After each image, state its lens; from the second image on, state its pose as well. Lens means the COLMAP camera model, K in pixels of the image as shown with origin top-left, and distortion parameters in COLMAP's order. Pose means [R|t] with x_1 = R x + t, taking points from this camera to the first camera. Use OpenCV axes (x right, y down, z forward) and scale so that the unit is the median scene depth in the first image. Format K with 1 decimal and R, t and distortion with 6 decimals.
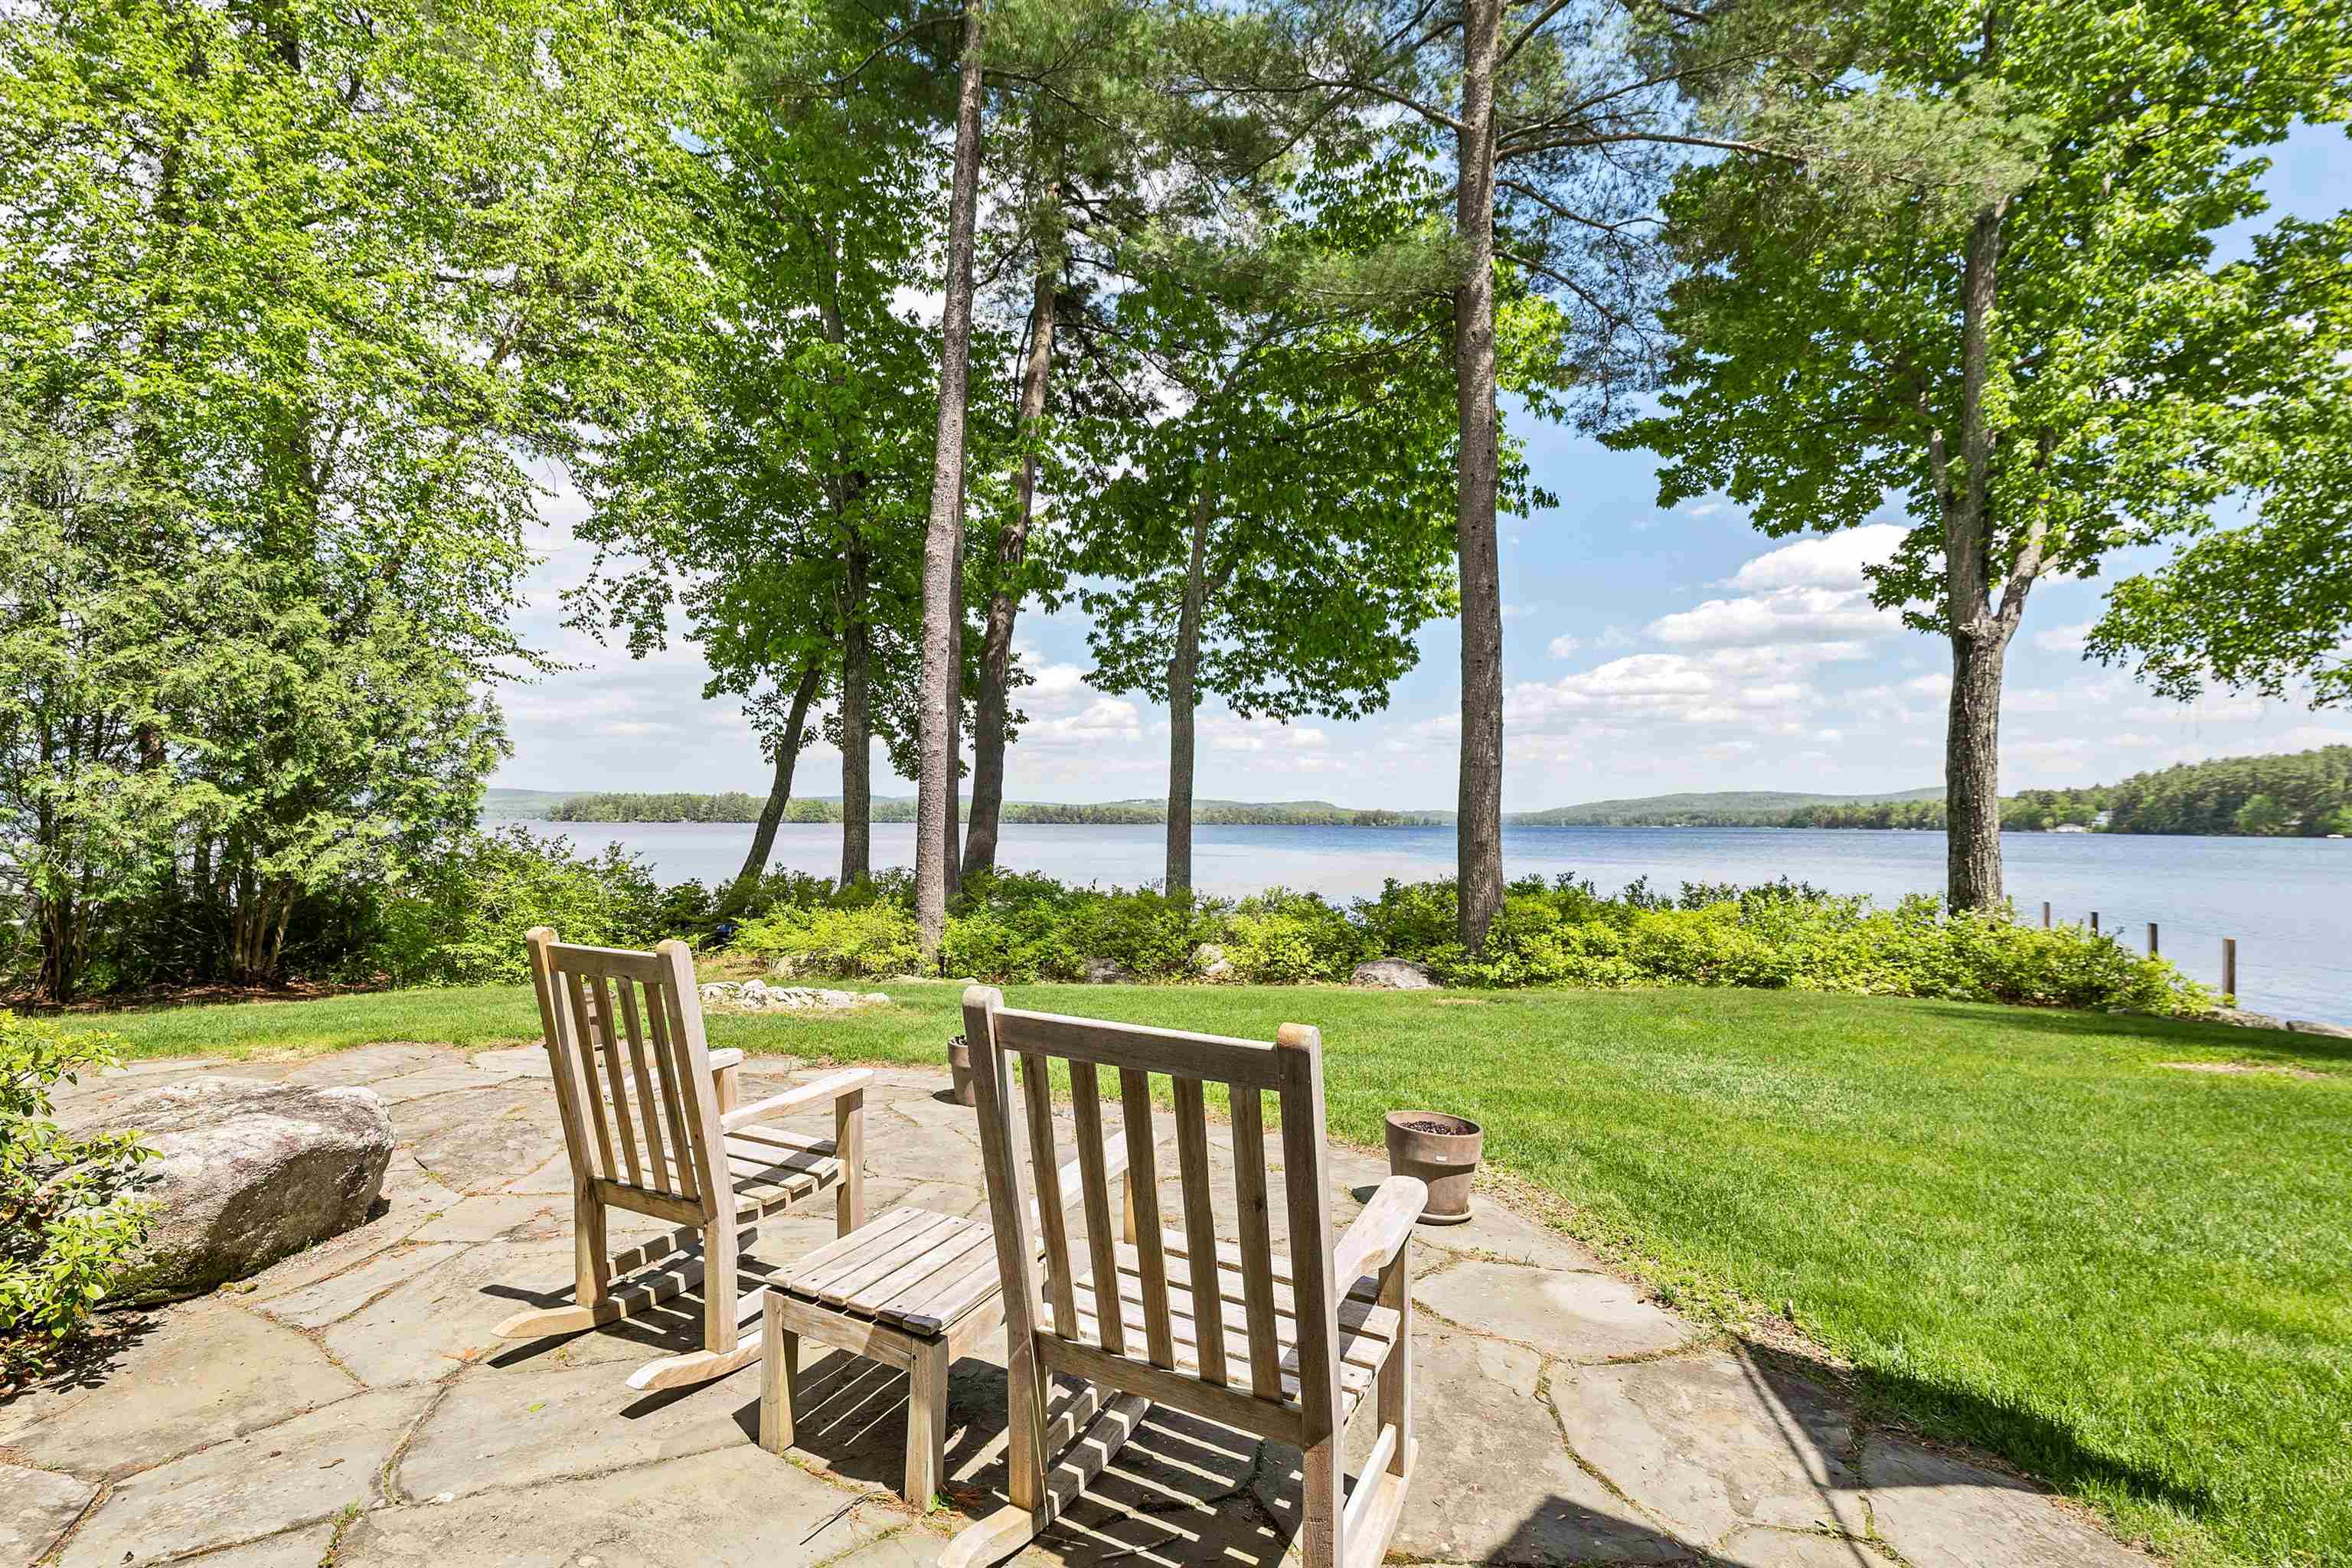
lens RADIAL K [[1016.0, 0, 1176.9], [0, 1016.0, 827.7], [0, 0, 1]] dist [0.000117, 0.000044]
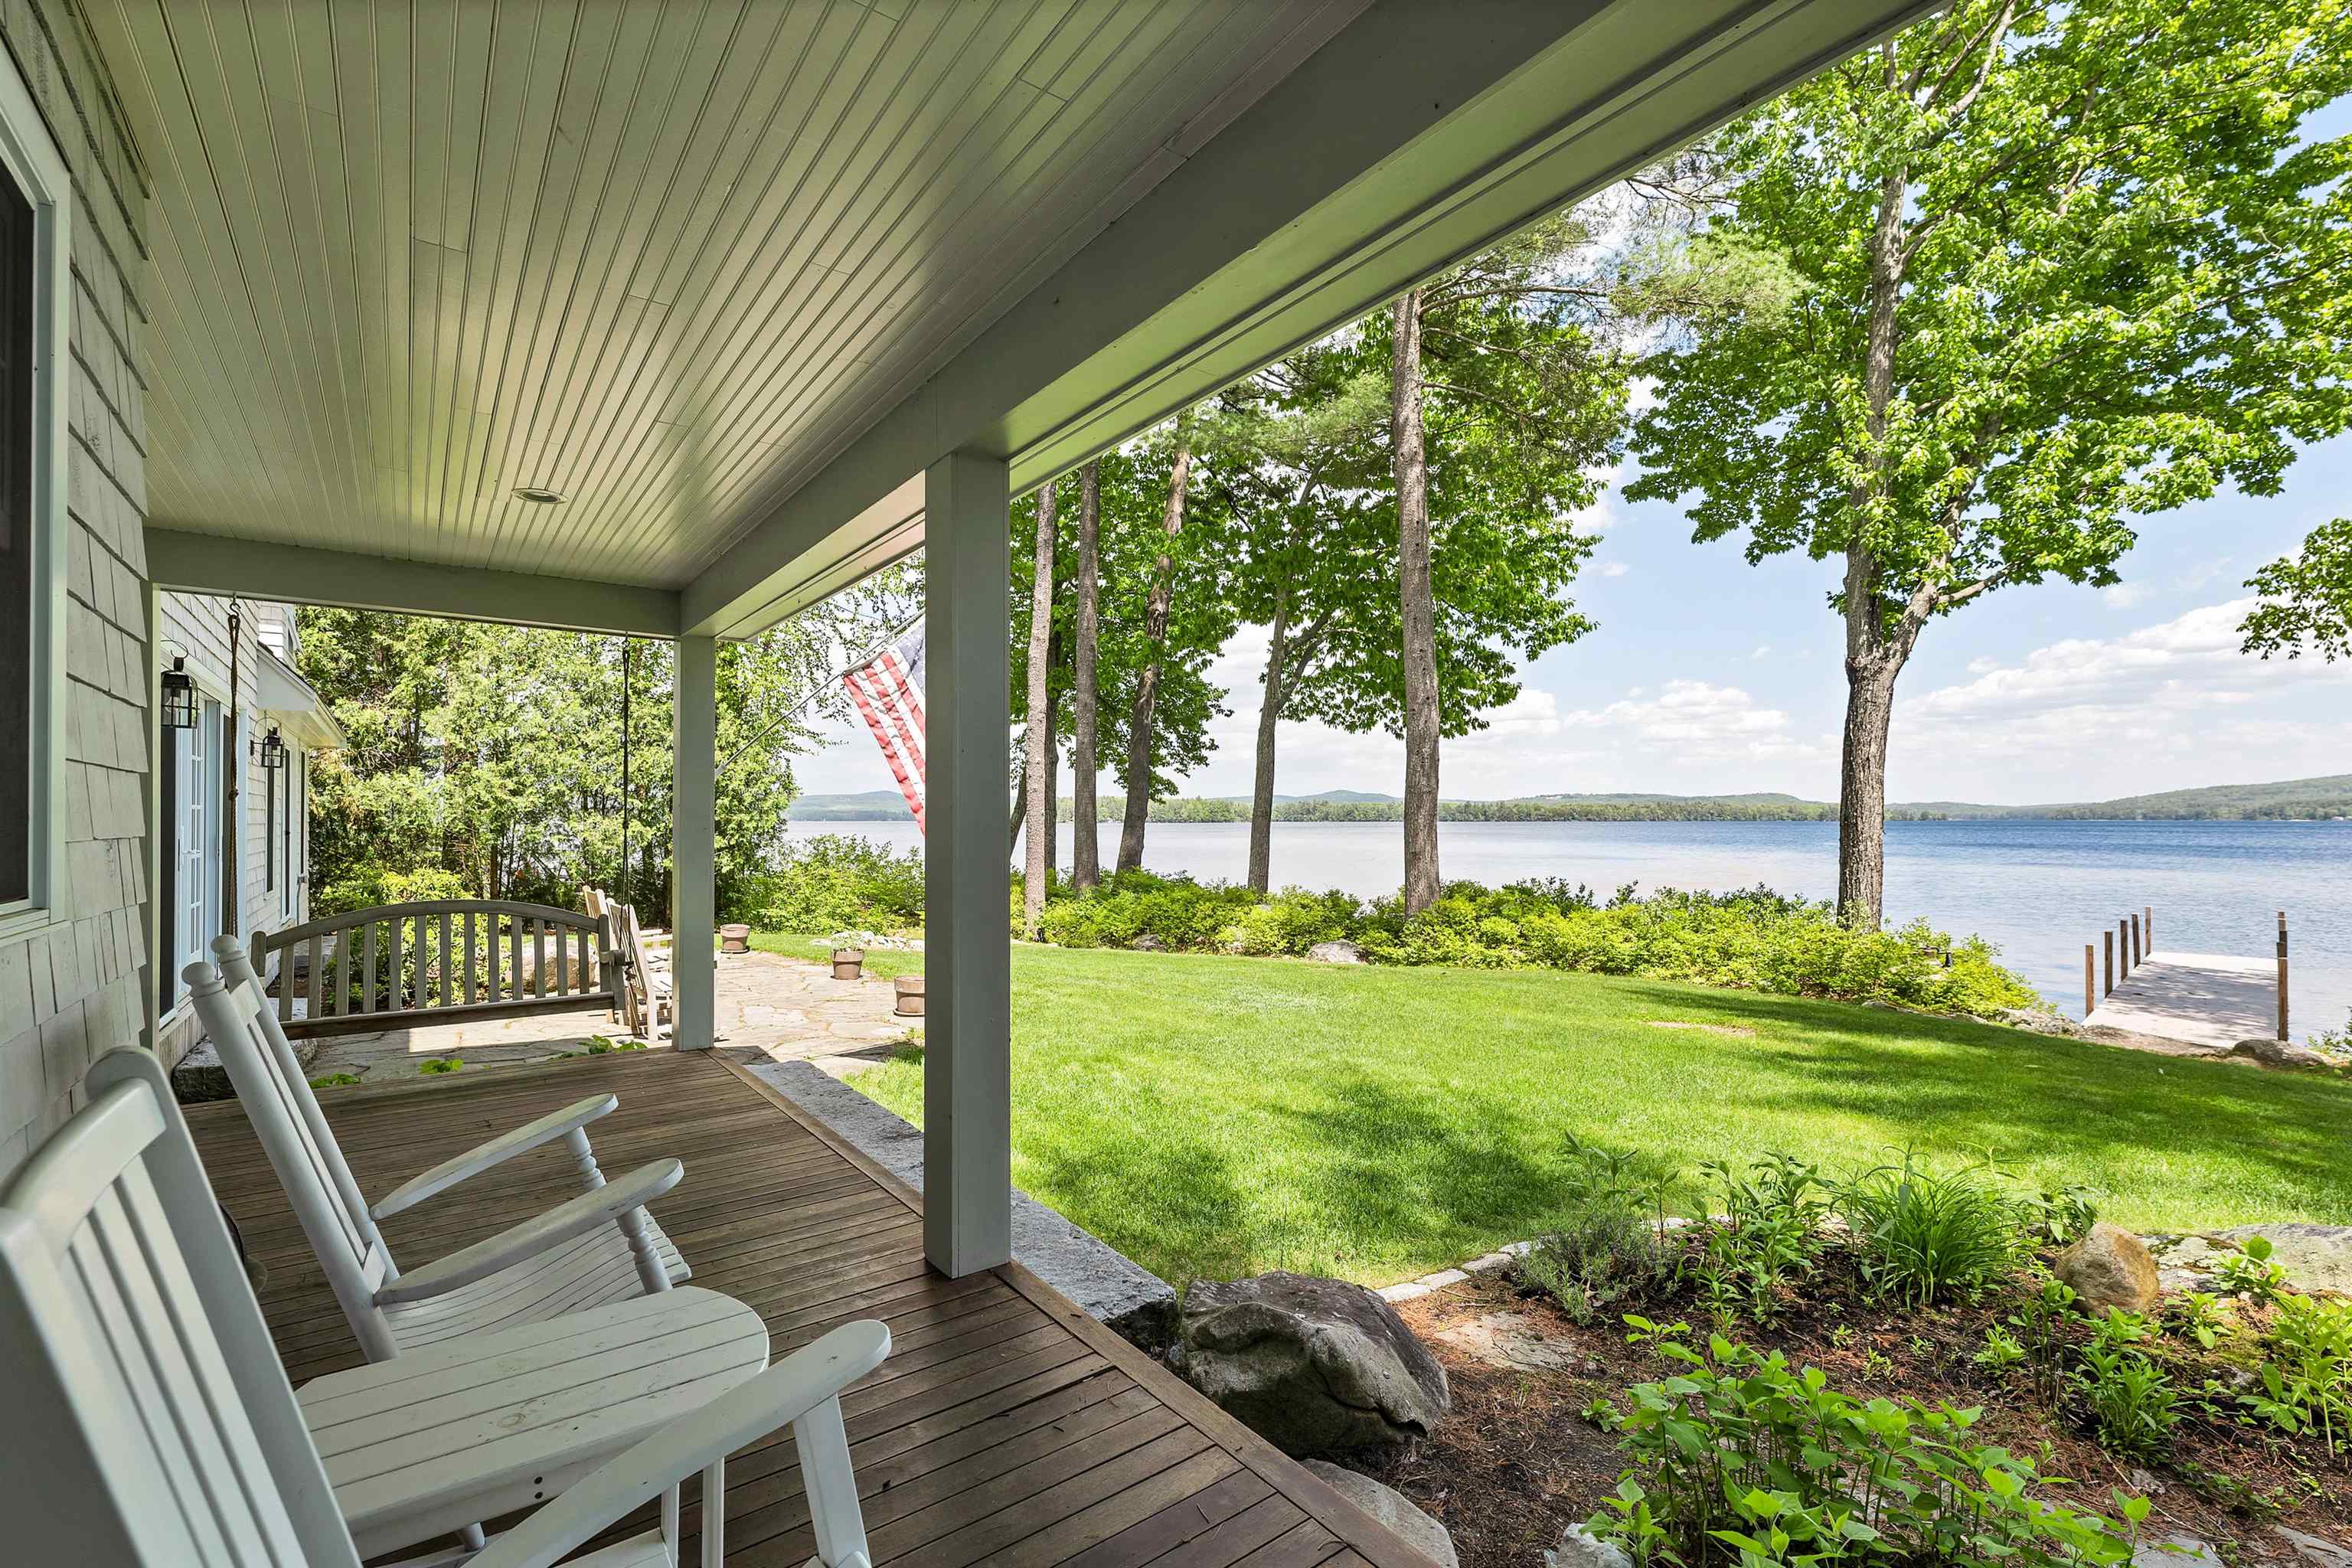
lens RADIAL K [[1016.0, 0, 1176.9], [0, 1016.0, 827.7], [0, 0, 1]] dist [0.000117, 0.000044]
pose [[0.926248, -0.004061, -0.376892, 0.523226], [0.004378, 0.999990, -0.000015, -0.018675], [0.376889, -0.001637, 0.926257, -0.300979]]
